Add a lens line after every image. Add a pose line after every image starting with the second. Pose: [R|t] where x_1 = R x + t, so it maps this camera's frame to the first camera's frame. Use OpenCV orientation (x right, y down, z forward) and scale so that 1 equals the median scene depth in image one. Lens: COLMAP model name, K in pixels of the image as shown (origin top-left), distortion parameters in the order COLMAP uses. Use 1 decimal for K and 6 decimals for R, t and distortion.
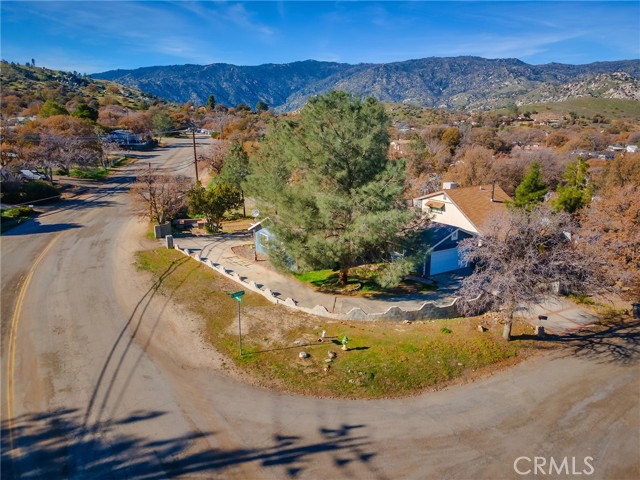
lens RADIAL K [[456.9, 0, 315.1], [0, 456.9, 237.6], [0, 0, 1]] dist [0.037419, 0.005152]
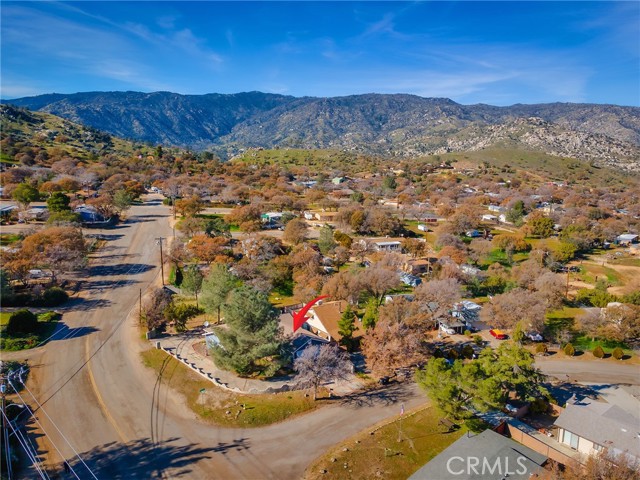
lens RADIAL K [[456.9, 0, 316.5], [0, 456.9, 242.5], [0, 0, 1]] dist [0.037419, 0.005152]
pose [[0.992677, -0.000242, 0.120801, 0.011699], [0.005984, 0.998869, -0.047171, -0.044427], [-0.120653, 0.047548, 0.991555, -0.129177]]
